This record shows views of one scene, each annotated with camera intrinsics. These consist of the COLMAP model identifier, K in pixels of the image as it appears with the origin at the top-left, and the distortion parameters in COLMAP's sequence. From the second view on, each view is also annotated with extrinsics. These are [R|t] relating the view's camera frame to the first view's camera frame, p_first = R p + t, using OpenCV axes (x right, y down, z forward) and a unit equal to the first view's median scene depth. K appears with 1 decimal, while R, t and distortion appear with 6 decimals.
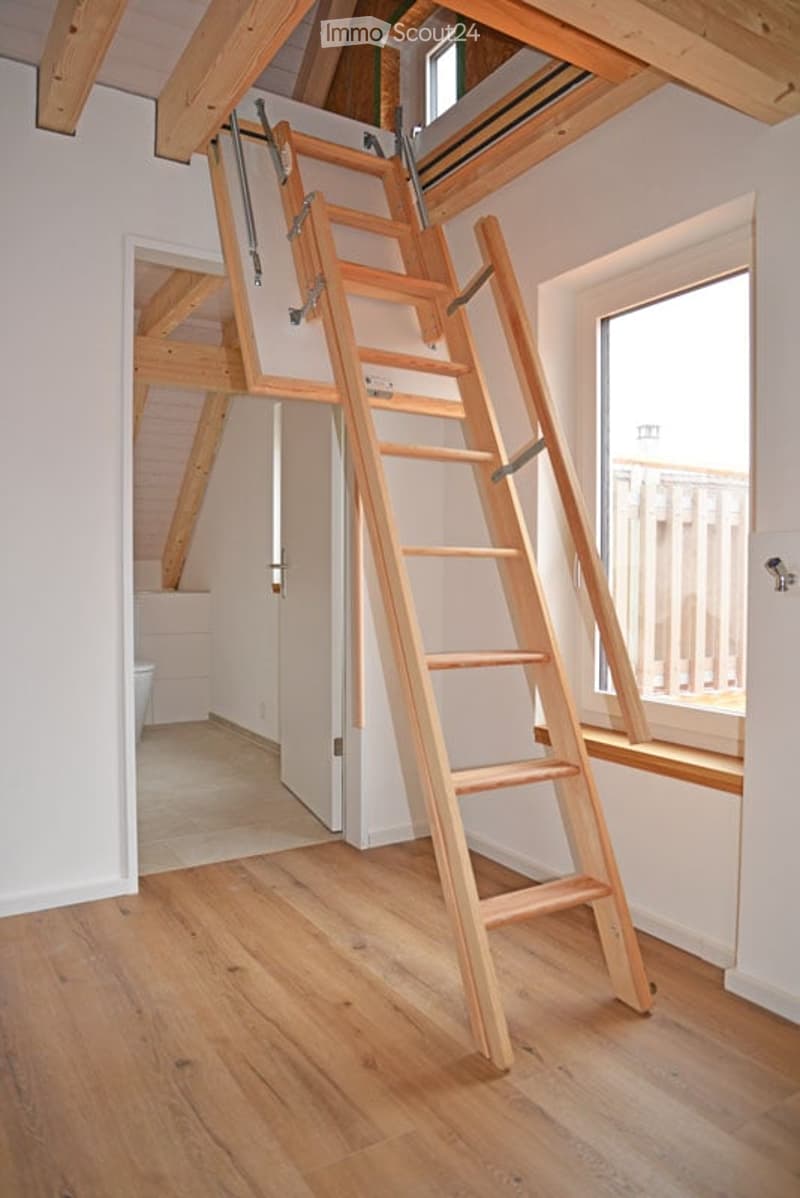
lens RADIAL K [[847.6, 0, 400.3], [0, 847.6, 597.0], [0, 0, 1]] dist [-0.068830, 0.000124]
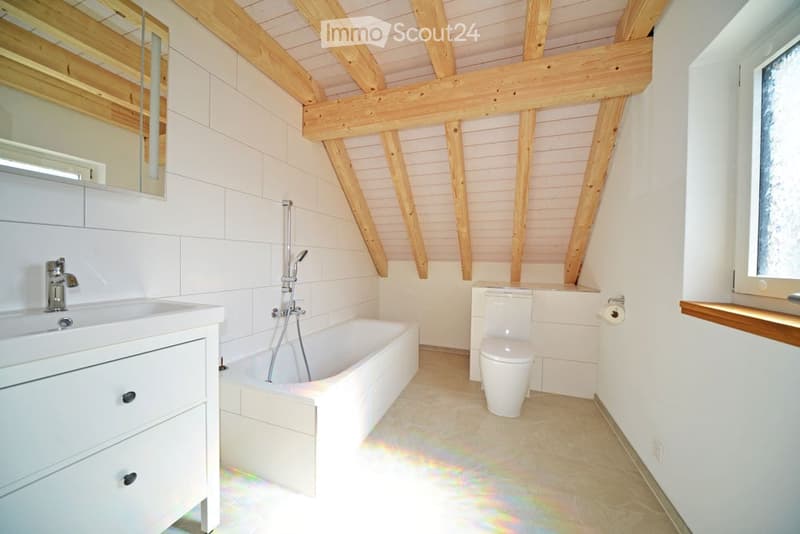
lens RADIAL K [[283.4, 0, 400.6], [0, 283.4, 268.1], [0, 0, 1]] dist [0.000180, 0.000002]
pose [[0.614108, 0.025814, -0.788800, -0.081355], [-0.042770, 0.999085, -0.000602, -0.025579], [0.788063, 0.034106, 0.614650, 0.517367]]
